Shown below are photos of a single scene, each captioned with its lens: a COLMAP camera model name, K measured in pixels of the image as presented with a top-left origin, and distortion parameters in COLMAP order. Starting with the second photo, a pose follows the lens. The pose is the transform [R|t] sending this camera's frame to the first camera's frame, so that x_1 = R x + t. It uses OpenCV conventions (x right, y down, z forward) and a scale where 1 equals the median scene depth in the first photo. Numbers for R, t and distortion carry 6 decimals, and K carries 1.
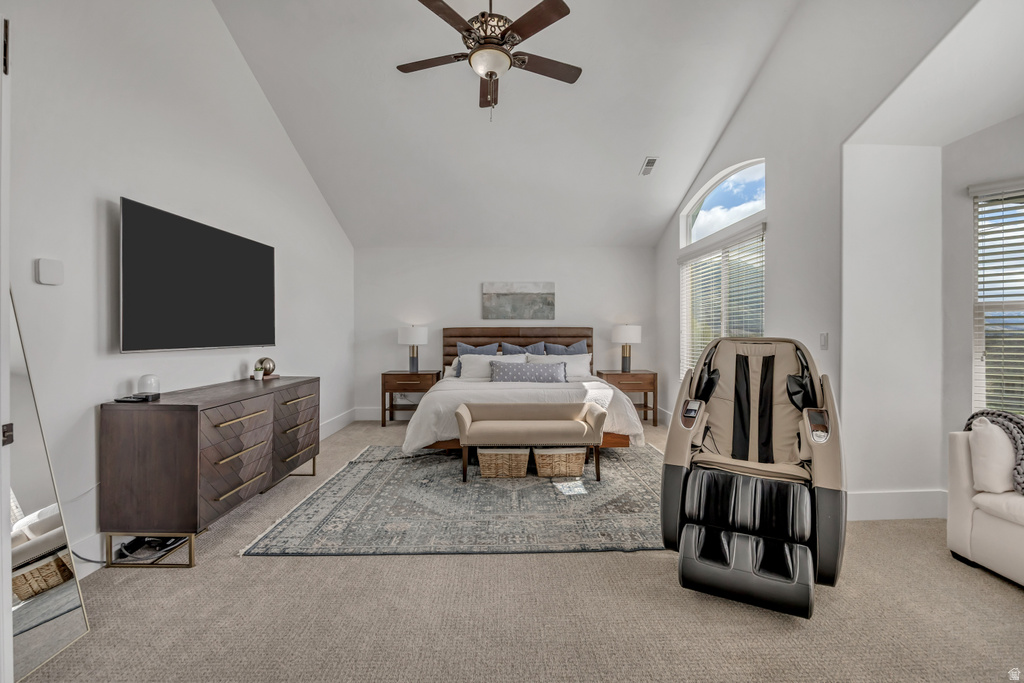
lens RADIAL K [[467.0, 0, 509.6], [0, 467.0, 338.2], [0, 0, 1]] dist [-0.010037, 0.000787]
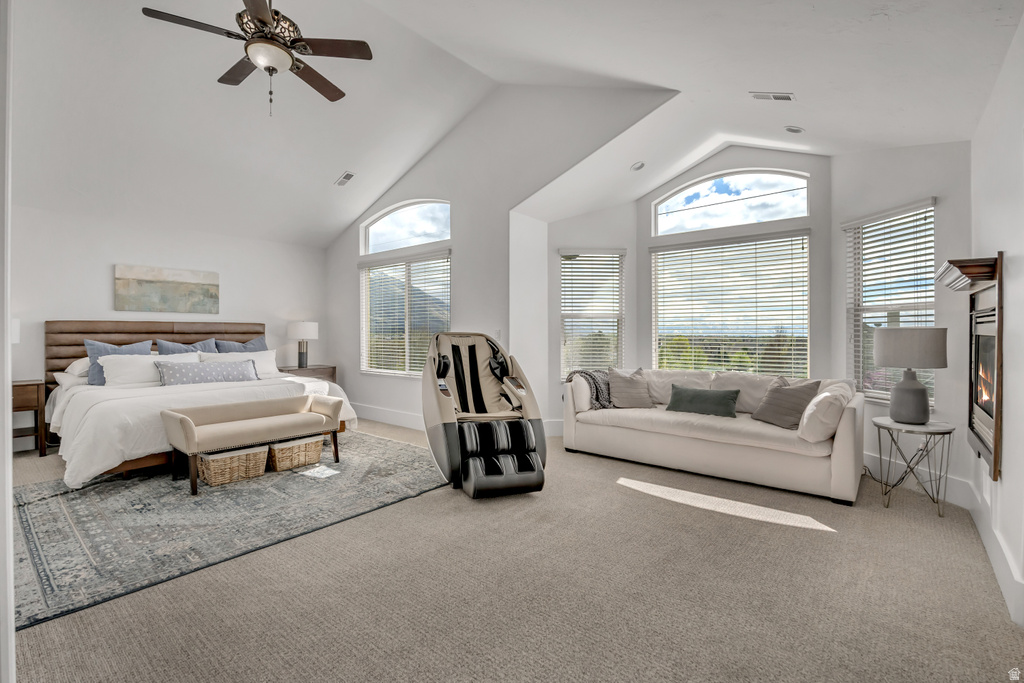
lens RADIAL K [[467.0, 0, 516.7], [0, 467.0, 336.8], [0, 0, 1]] dist [-0.010037, 0.000787]
pose [[0.650511, -0.005002, 0.759481, -0.363420], [0.003966, 0.999987, 0.003189, 0.006192], [-0.759487, 0.000937, 0.650522, -0.040798]]
